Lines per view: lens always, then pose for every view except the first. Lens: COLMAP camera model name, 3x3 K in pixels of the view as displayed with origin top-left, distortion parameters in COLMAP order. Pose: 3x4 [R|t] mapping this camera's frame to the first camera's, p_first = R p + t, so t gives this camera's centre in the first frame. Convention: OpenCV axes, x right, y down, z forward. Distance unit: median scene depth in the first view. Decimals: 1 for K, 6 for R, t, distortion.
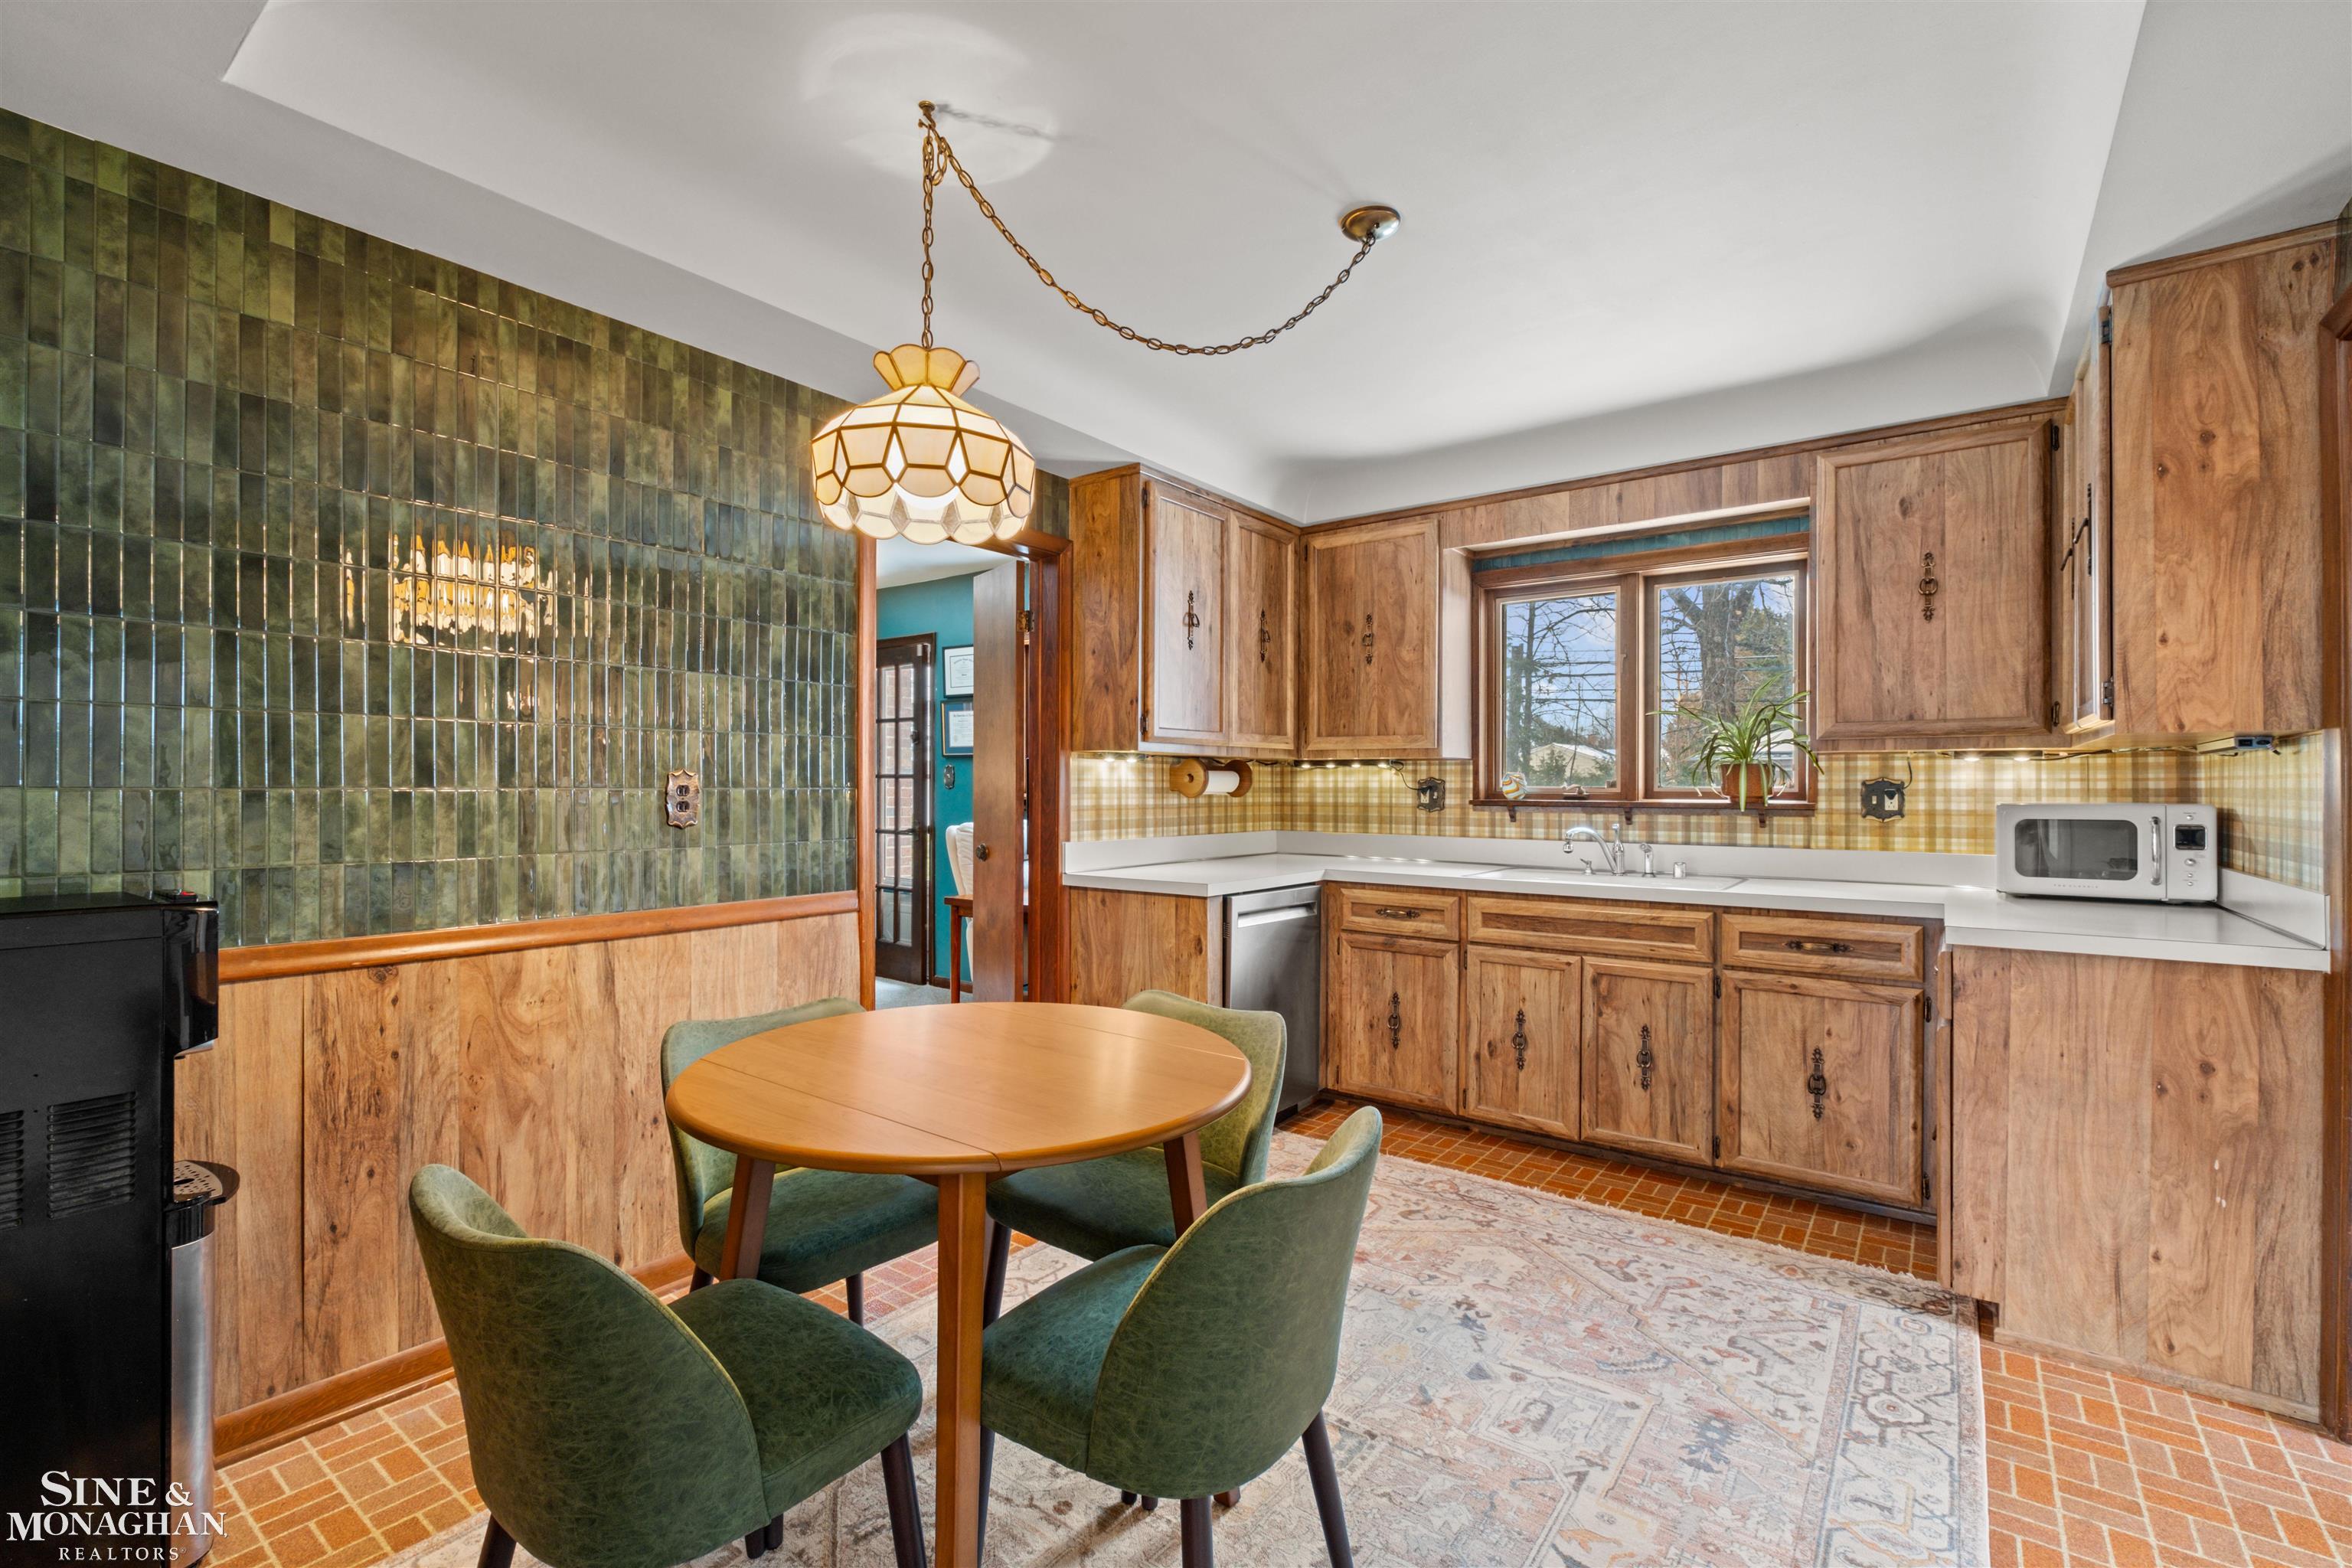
lens RADIAL K [[1038.7, 0, 1180.8], [0, 1038.7, 786.6], [0, 0, 1]] dist [-0.000989, 0.000048]
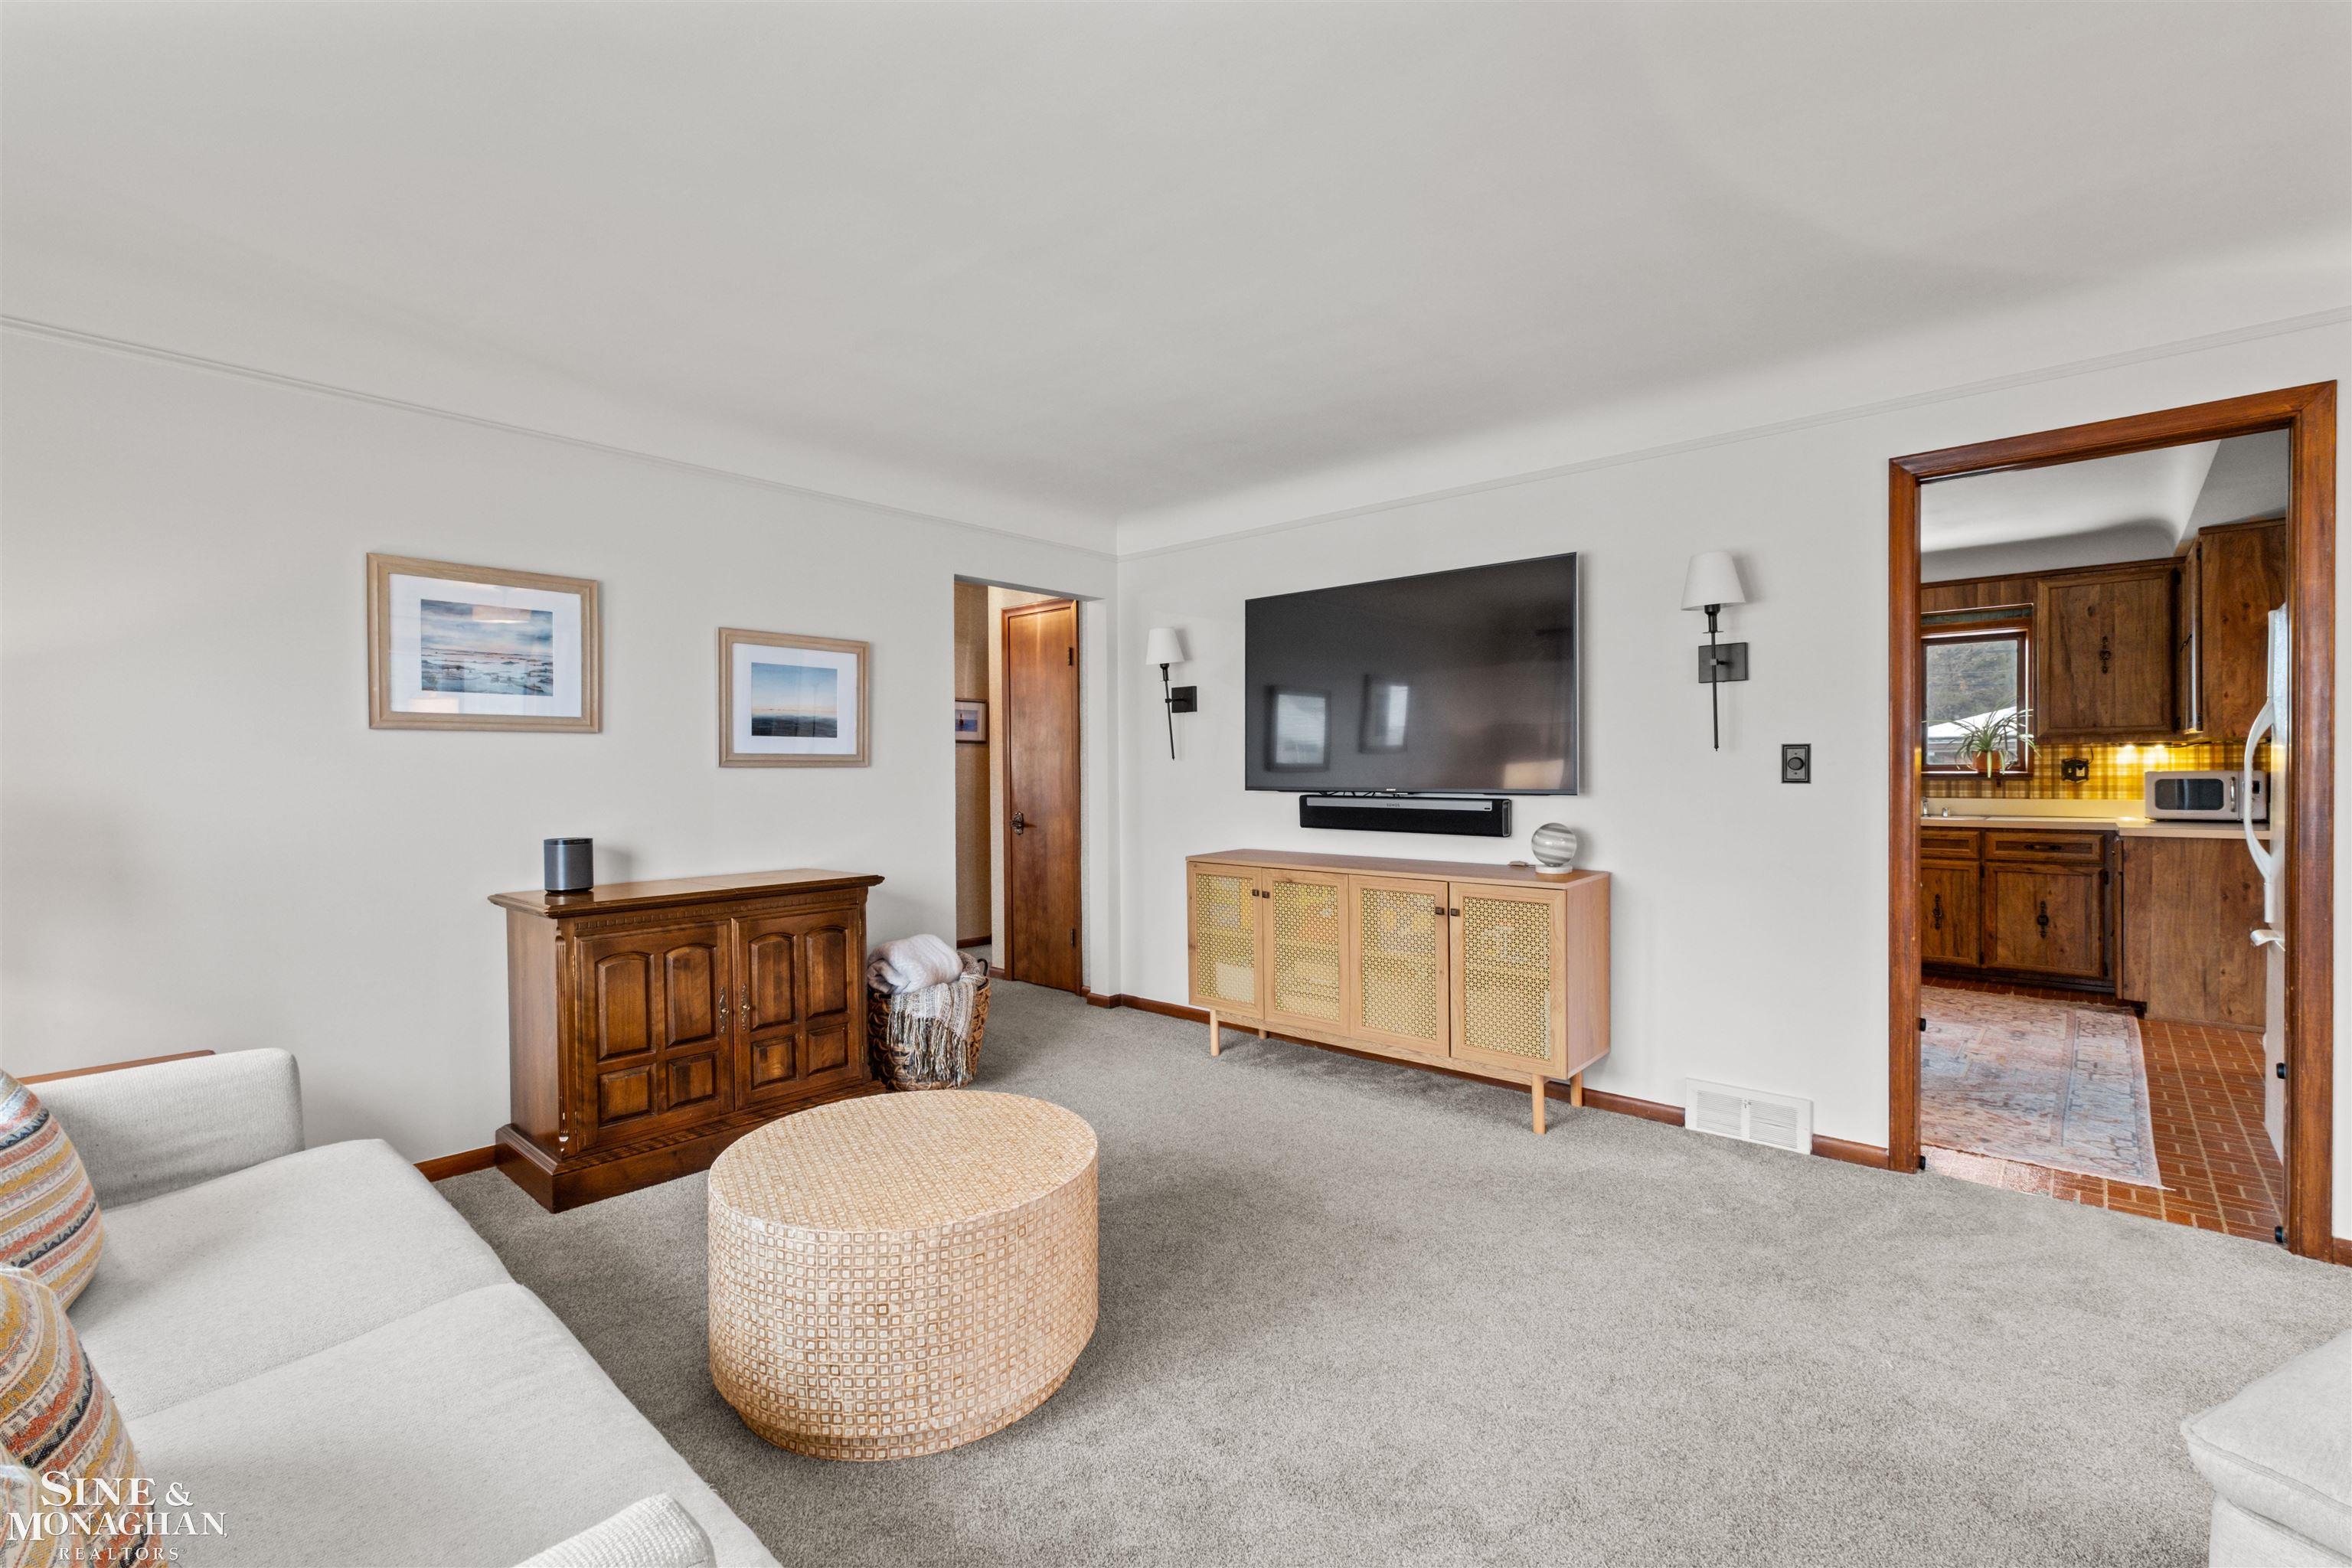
lens RADIAL K [[1026.4, 0, 1179.4], [0, 1026.4, 777.3], [0, 0, 1]] dist [0.000586, -0.000086]
pose [[0.996191, -0.007400, -0.086884, -0.770714], [0.007994, 0.999947, 0.006499, 0.001245], [0.086831, -0.007168, 0.996197, -0.974660]]
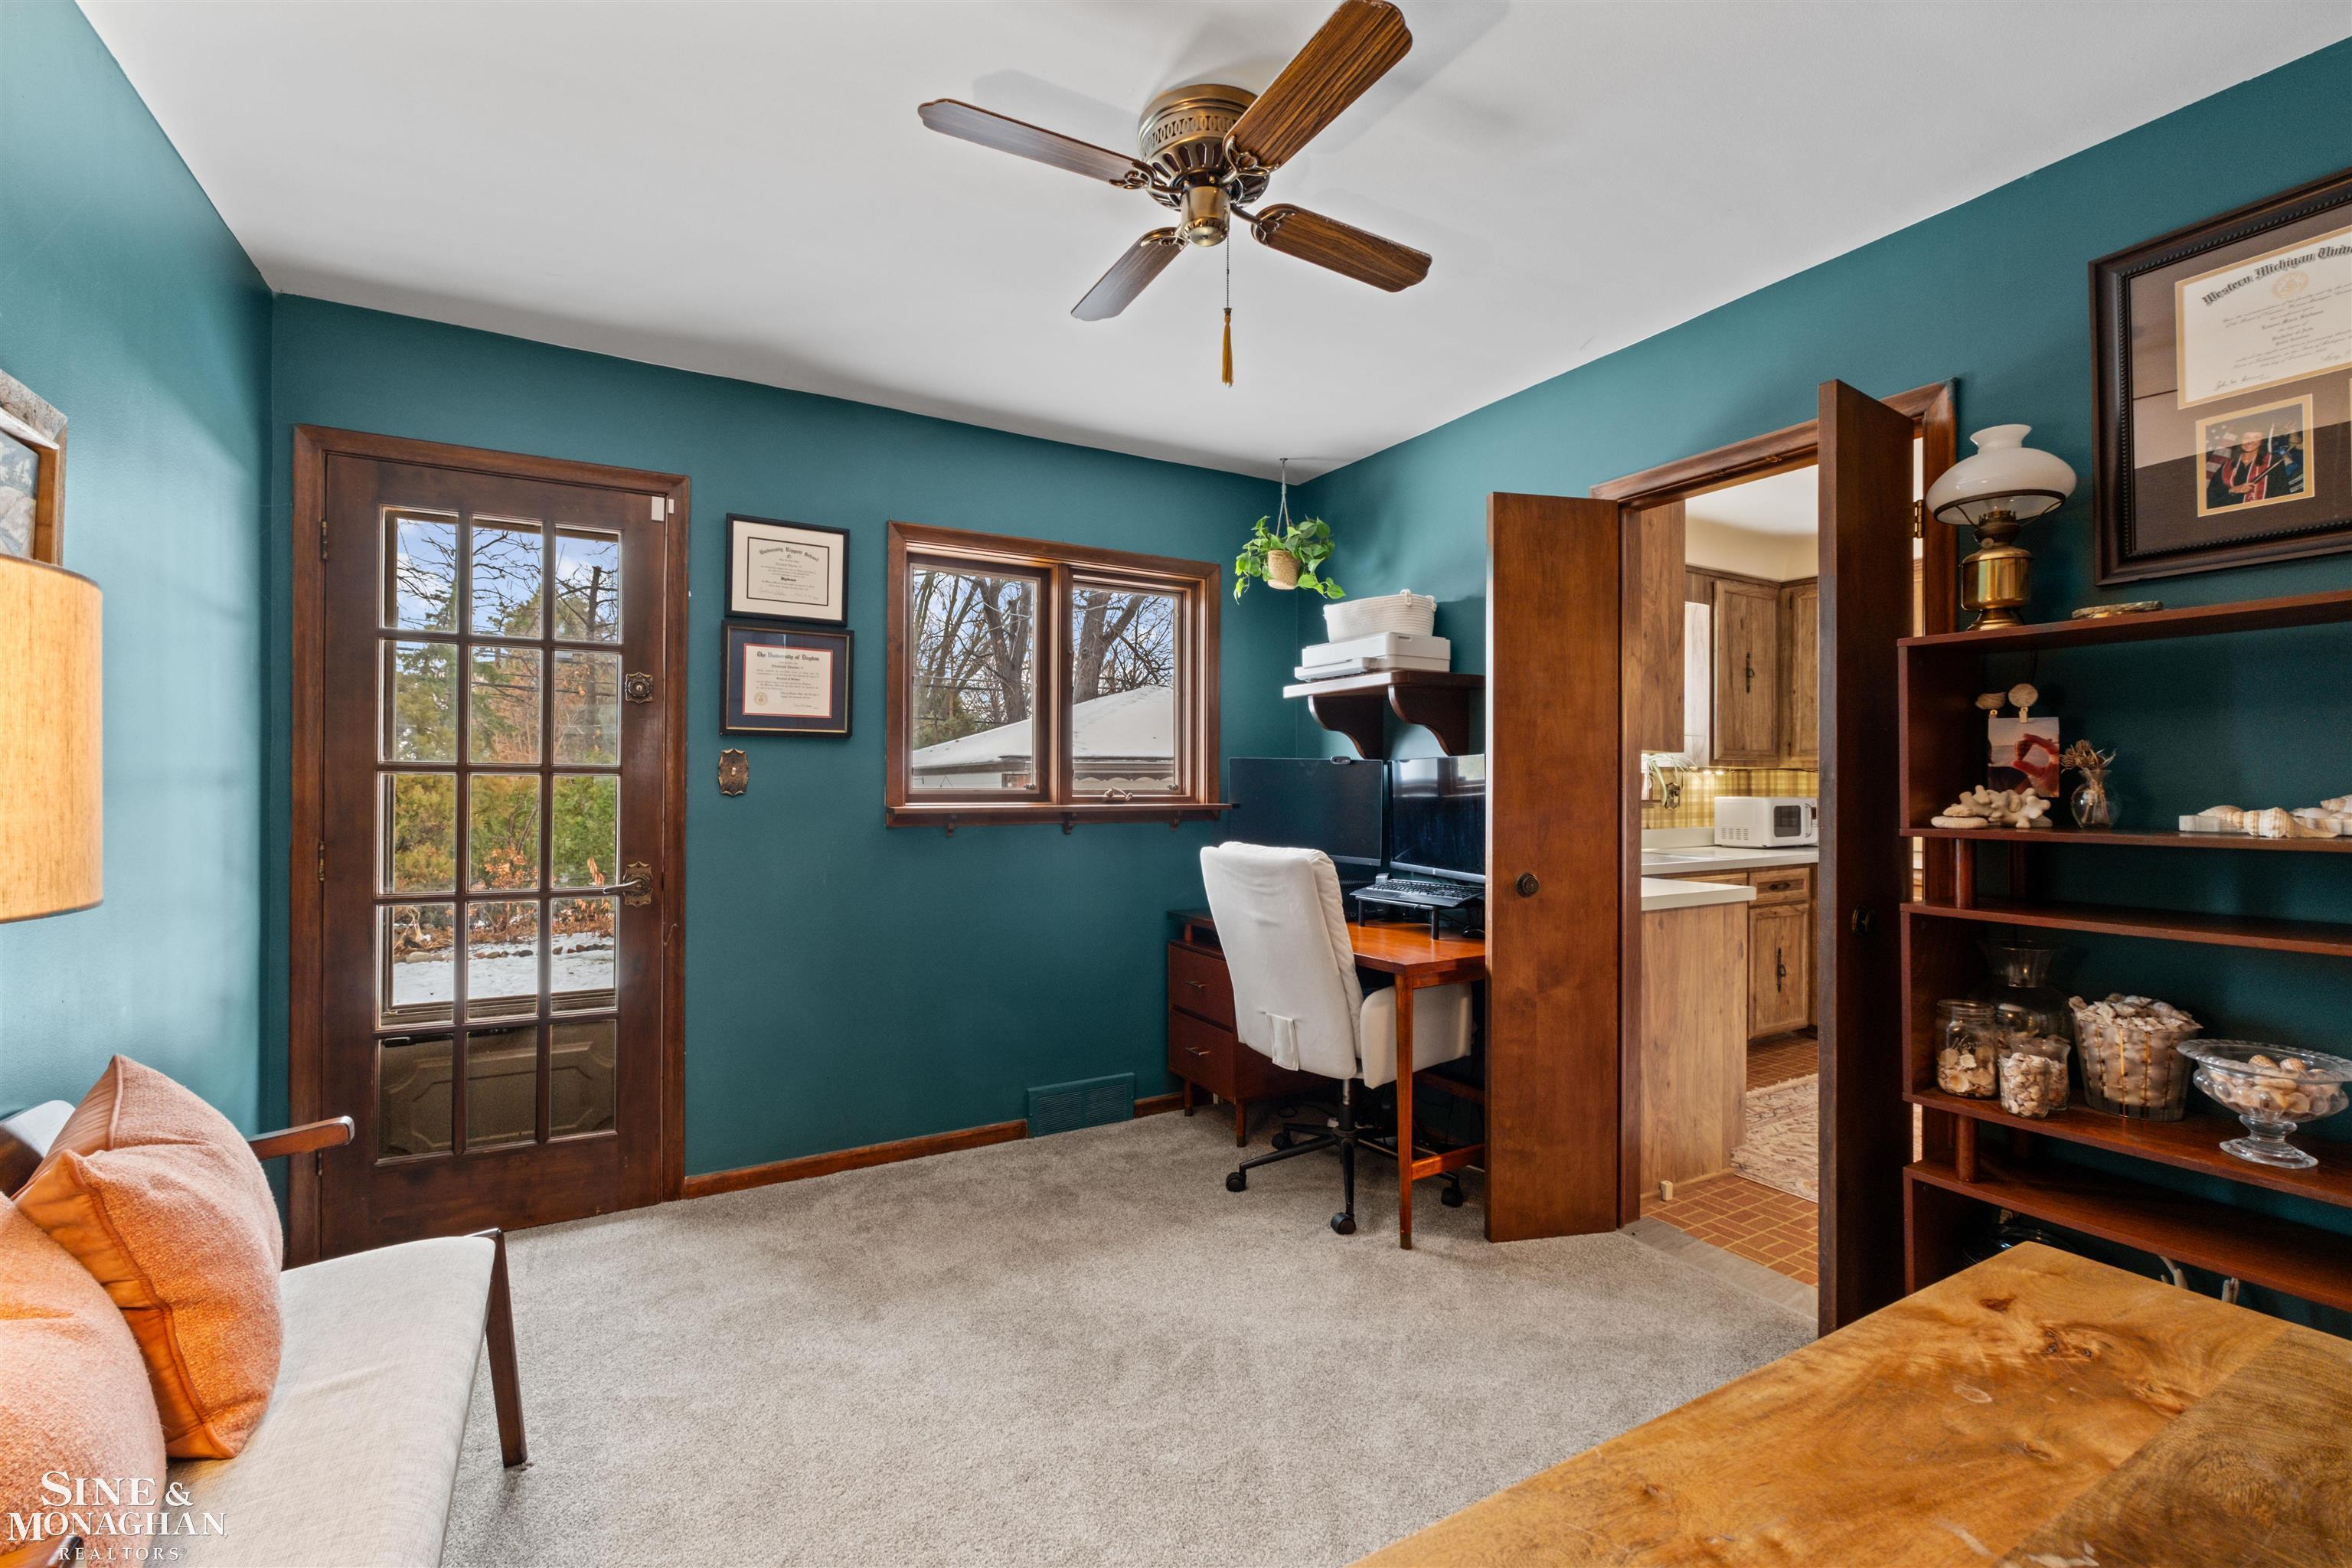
lens RADIAL K [[996.9, 0, 1176.5], [0, 996.9, 786.5], [0, 0, 1]] dist [-0.001294, -0.000034]
pose [[0.393255, -0.002212, 0.919427, -1.175454], [0.000985, 0.999998, 0.001984, -0.007806], [-0.919429, 0.000126, 0.393256, 1.222041]]
